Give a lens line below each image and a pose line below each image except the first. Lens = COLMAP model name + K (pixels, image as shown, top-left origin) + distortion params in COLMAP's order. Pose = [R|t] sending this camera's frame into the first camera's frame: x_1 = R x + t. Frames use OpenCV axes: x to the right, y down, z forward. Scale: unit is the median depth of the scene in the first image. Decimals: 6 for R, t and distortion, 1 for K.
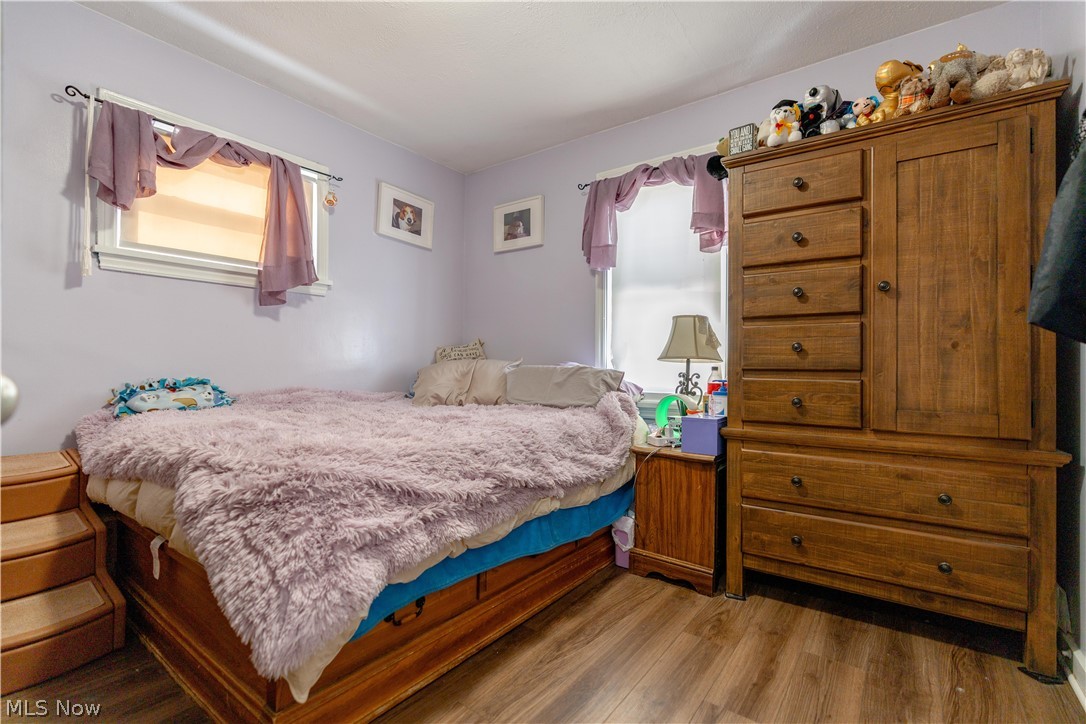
lens RADIAL K [[493.5, 0, 543.0], [0, 493.5, 362.0], [0, 0, 1]] dist [-0.001729, 0.000008]
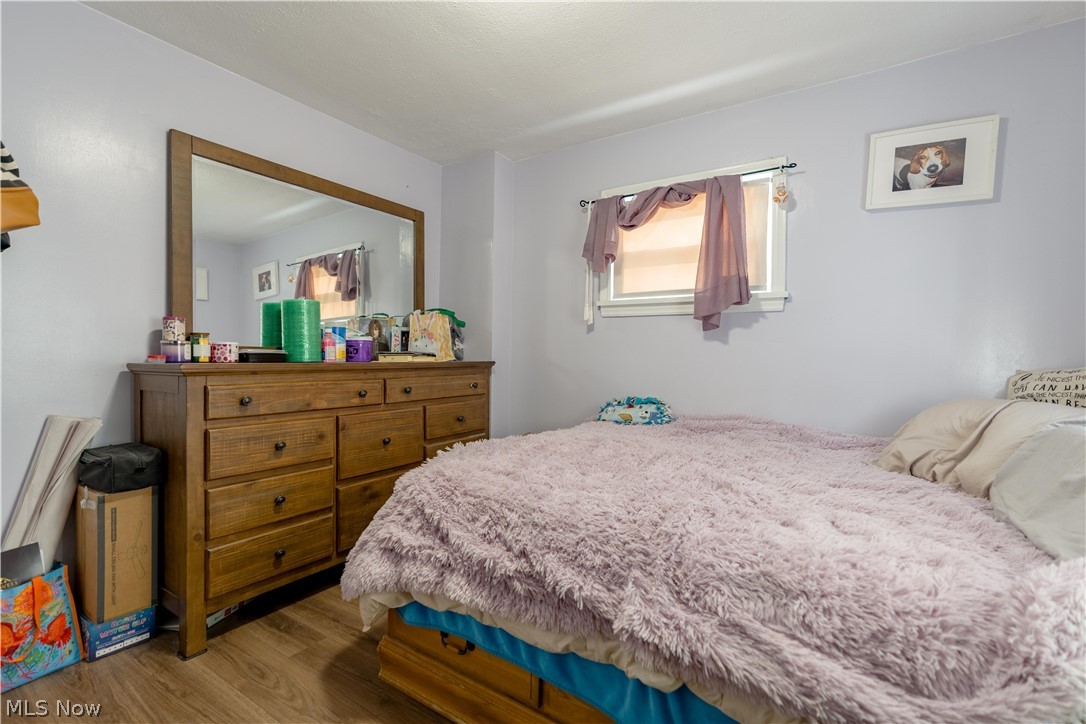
lens RADIAL K [[493.5, 0, 543.0], [0, 493.5, 362.0], [0, 0, 1]] dist [-0.001729, 0.000008]
pose [[0.051903, 0.010196, -0.998600, 0.426536], [-0.005913, 0.999933, 0.009902, -0.058116], [0.998635, 0.005391, 0.051960, 0.613712]]
